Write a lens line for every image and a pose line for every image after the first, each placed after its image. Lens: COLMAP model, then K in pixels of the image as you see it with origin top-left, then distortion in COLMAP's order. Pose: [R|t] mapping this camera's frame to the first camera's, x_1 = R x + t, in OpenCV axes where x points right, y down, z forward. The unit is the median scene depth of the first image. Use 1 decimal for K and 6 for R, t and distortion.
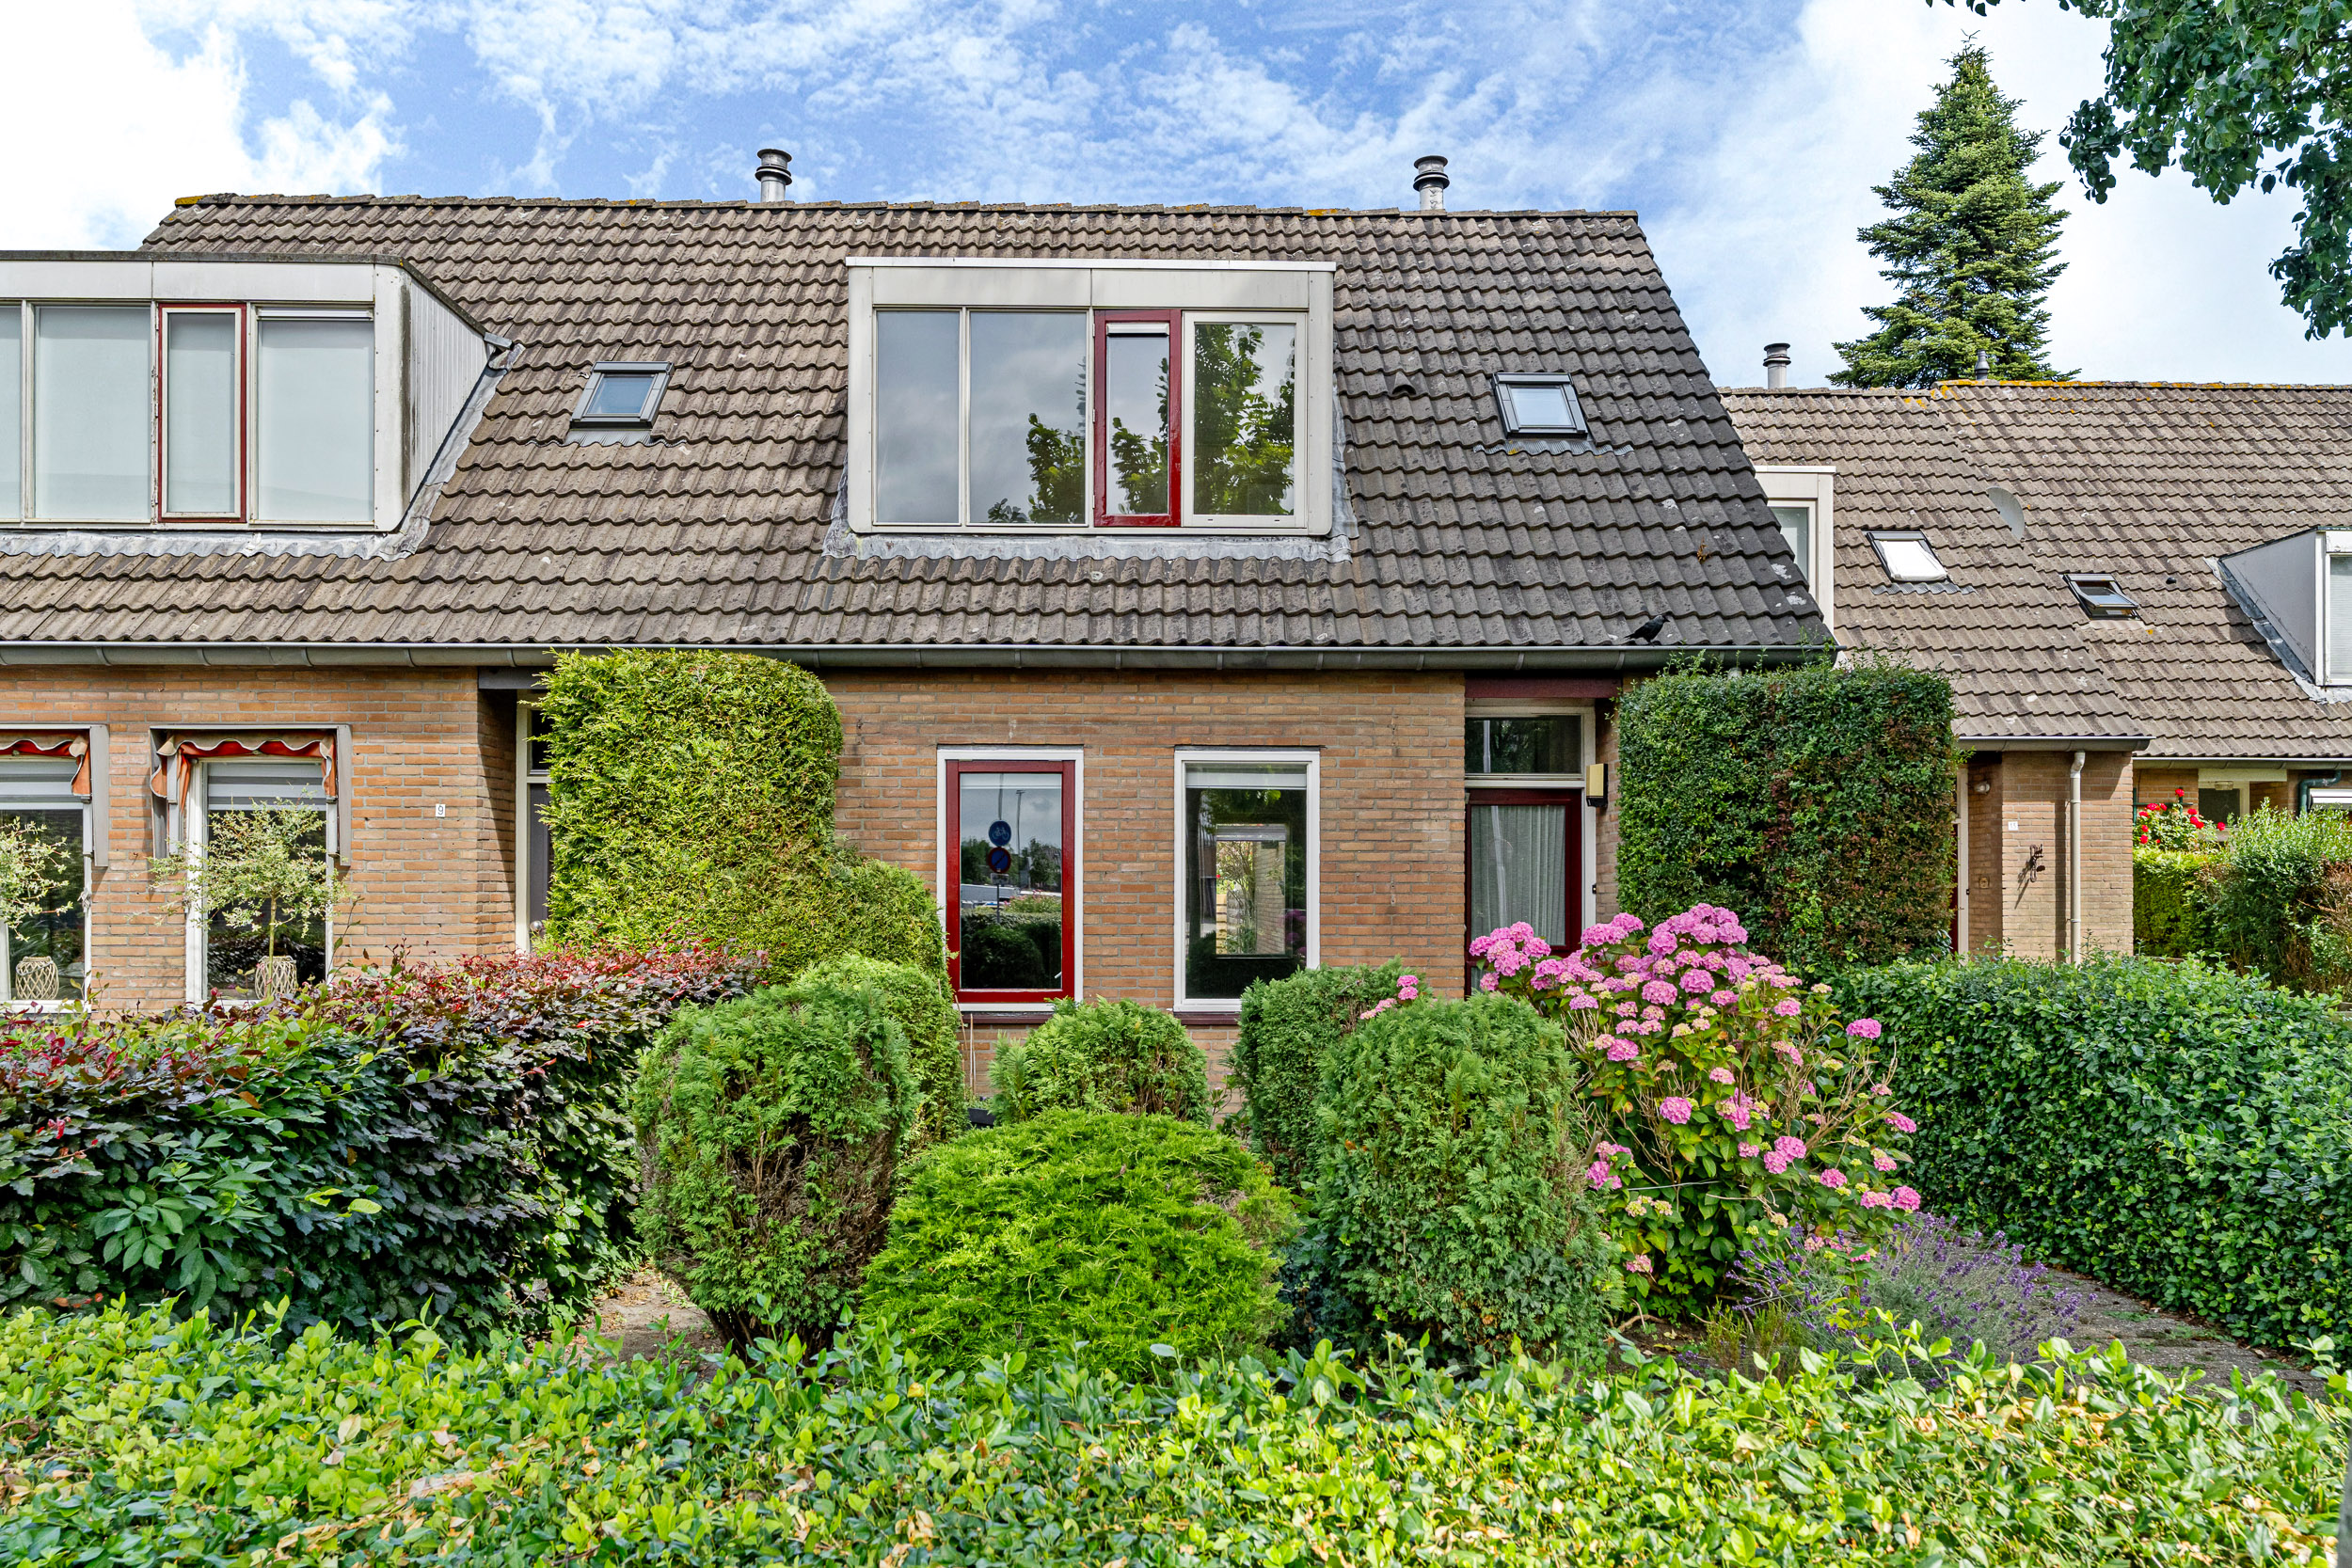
lens RADIAL K [[1713.9, 0, 1172.1], [0, 1713.9, 885.3], [0, 0, 1]] dist [-0.000587, -0.002536]
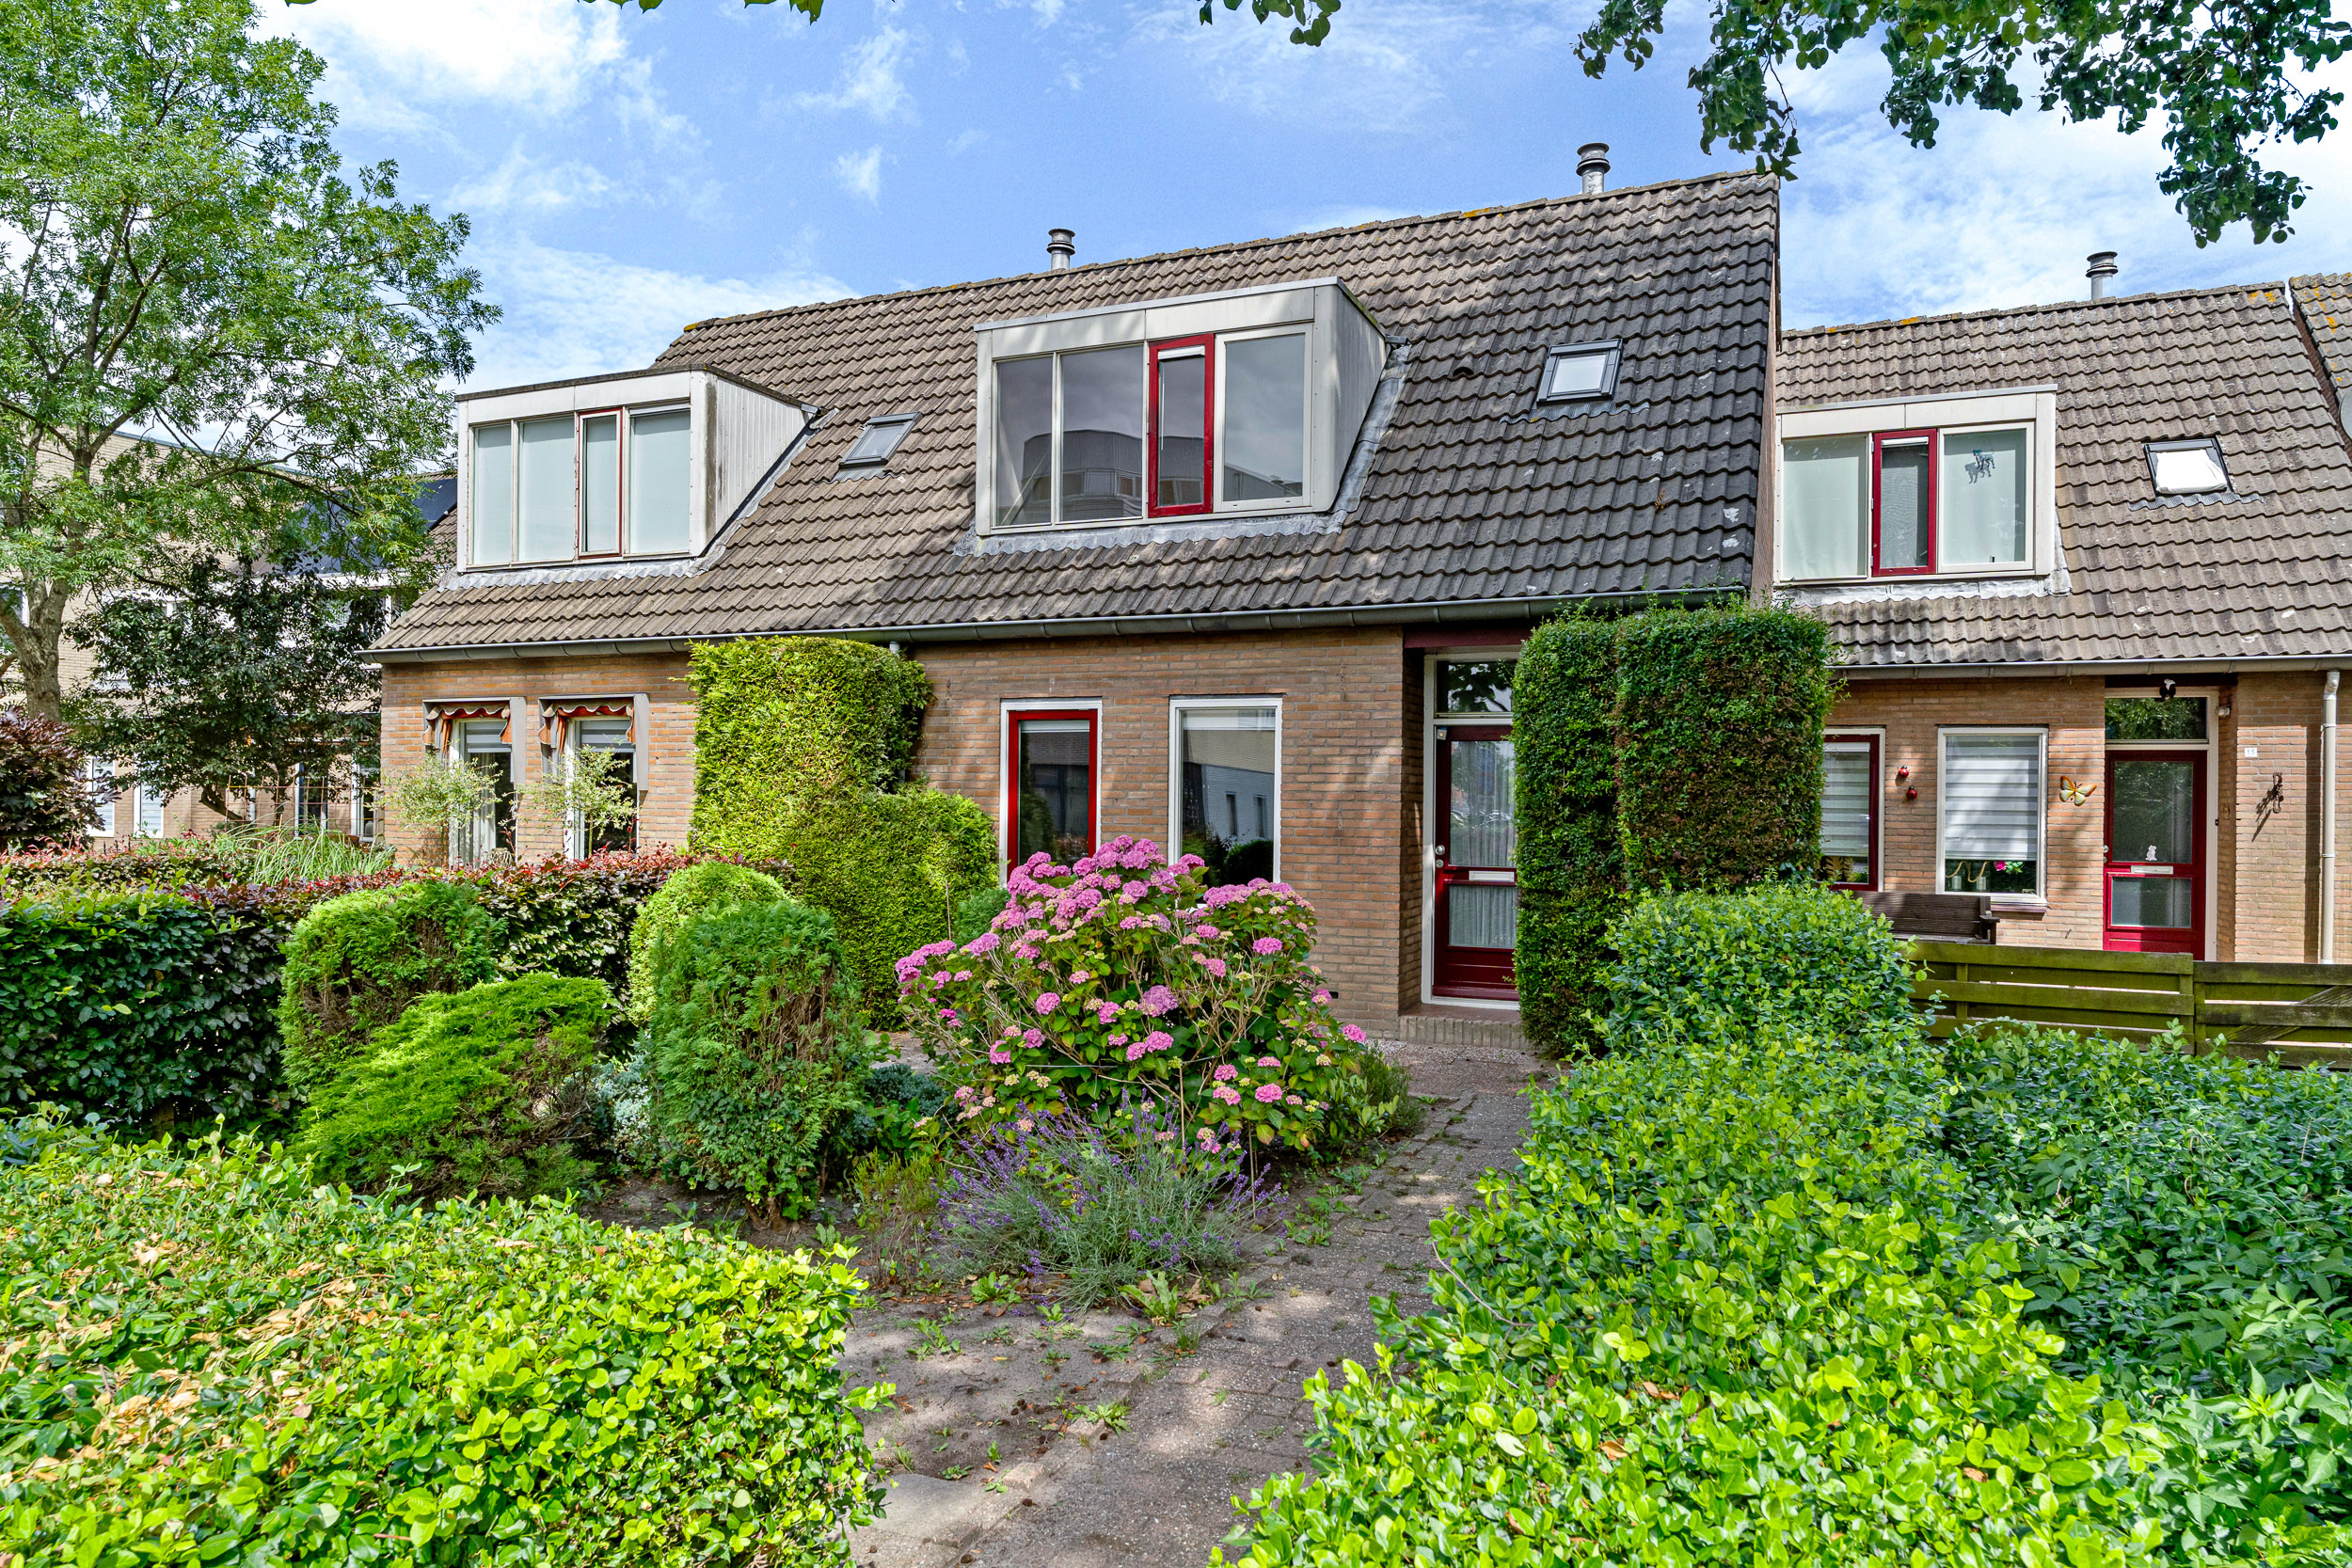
lens RADIAL K [[1502.6, 0, 1174.0], [0, 1502.6, 786.9], [0, 0, 1]] dist [-0.005867, -0.002979]
pose [[0.909584, 0.004073, -0.415500, 0.425394], [-0.007440, 0.999951, -0.006487, -0.009217], [0.415453, 0.008992, 0.909570, 0.028859]]
